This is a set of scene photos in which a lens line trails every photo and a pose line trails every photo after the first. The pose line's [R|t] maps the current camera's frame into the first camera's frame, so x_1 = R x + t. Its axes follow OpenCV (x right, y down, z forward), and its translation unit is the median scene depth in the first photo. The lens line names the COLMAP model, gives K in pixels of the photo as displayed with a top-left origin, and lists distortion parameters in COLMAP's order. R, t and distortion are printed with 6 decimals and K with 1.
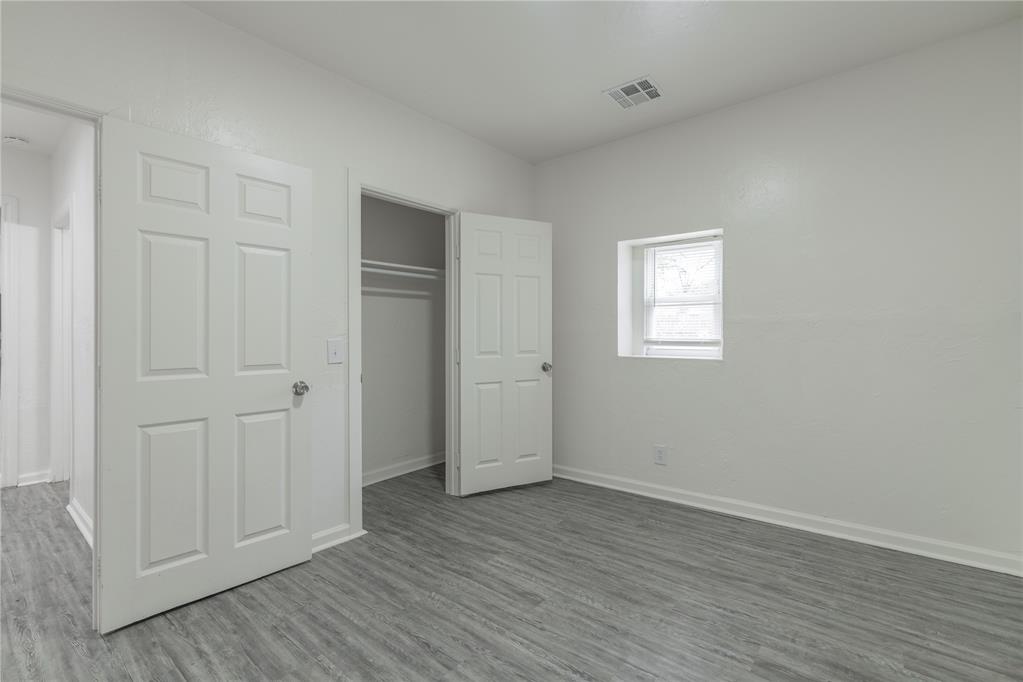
lens RADIAL K [[463.3, 0, 512.1], [0, 463.3, 340.9], [0, 0, 1]] dist [-0.008137, 0.001827]
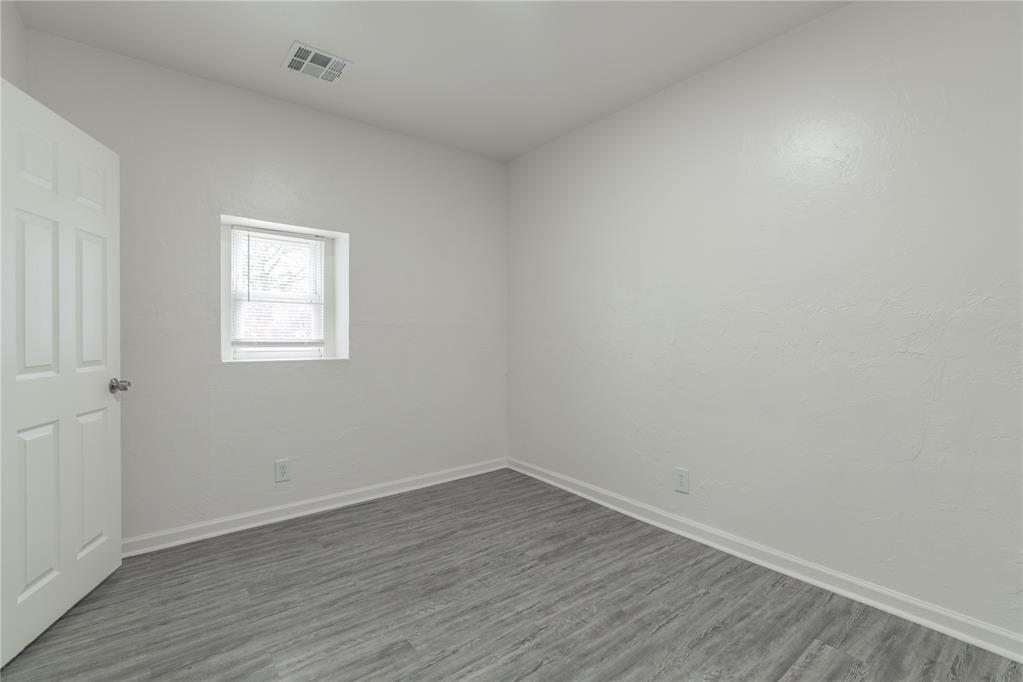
lens RADIAL K [[463.3, 0, 515.5], [0, 463.3, 338.7], [0, 0, 1]] dist [-0.008137, 0.001827]
pose [[0.205408, -0.003272, 0.978671, -0.613543], [0.010136, 0.999948, 0.001216, -0.002847], [-0.978624, 0.009670, 0.205430, 0.516202]]
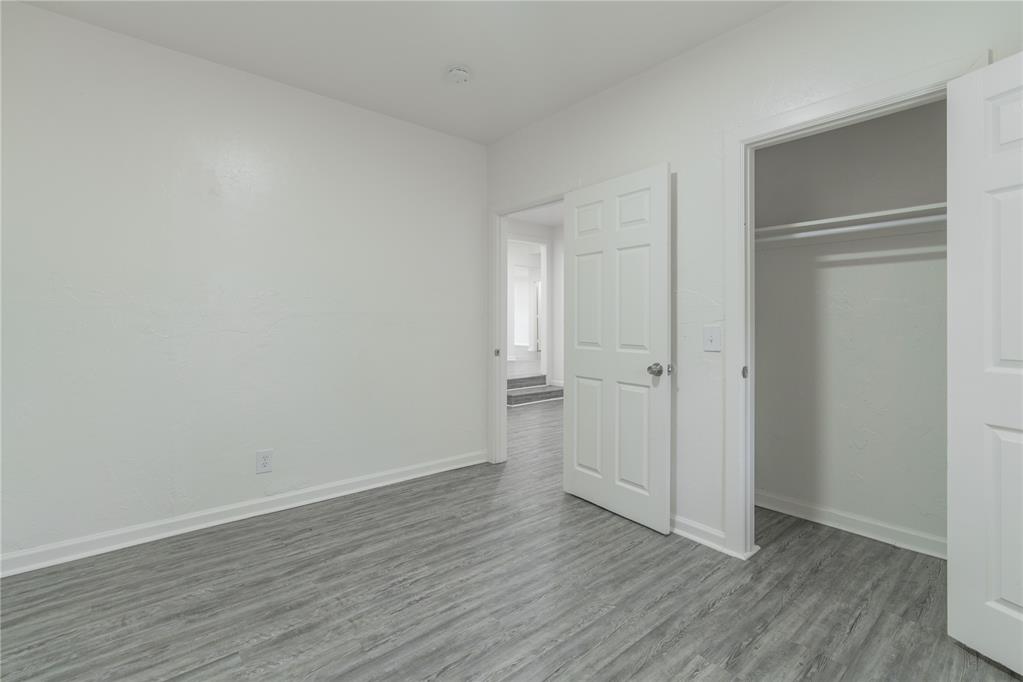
lens RADIAL K [[463.3, 0, 508.5], [0, 463.3, 325.5], [0, 0, 1]] dist [-0.008137, 0.001827]
pose [[-0.191866, 0.016009, -0.981291, 0.641154], [-0.013291, 0.999733, 0.018909, -0.015625], [0.981331, 0.016670, -0.191602, 0.827755]]
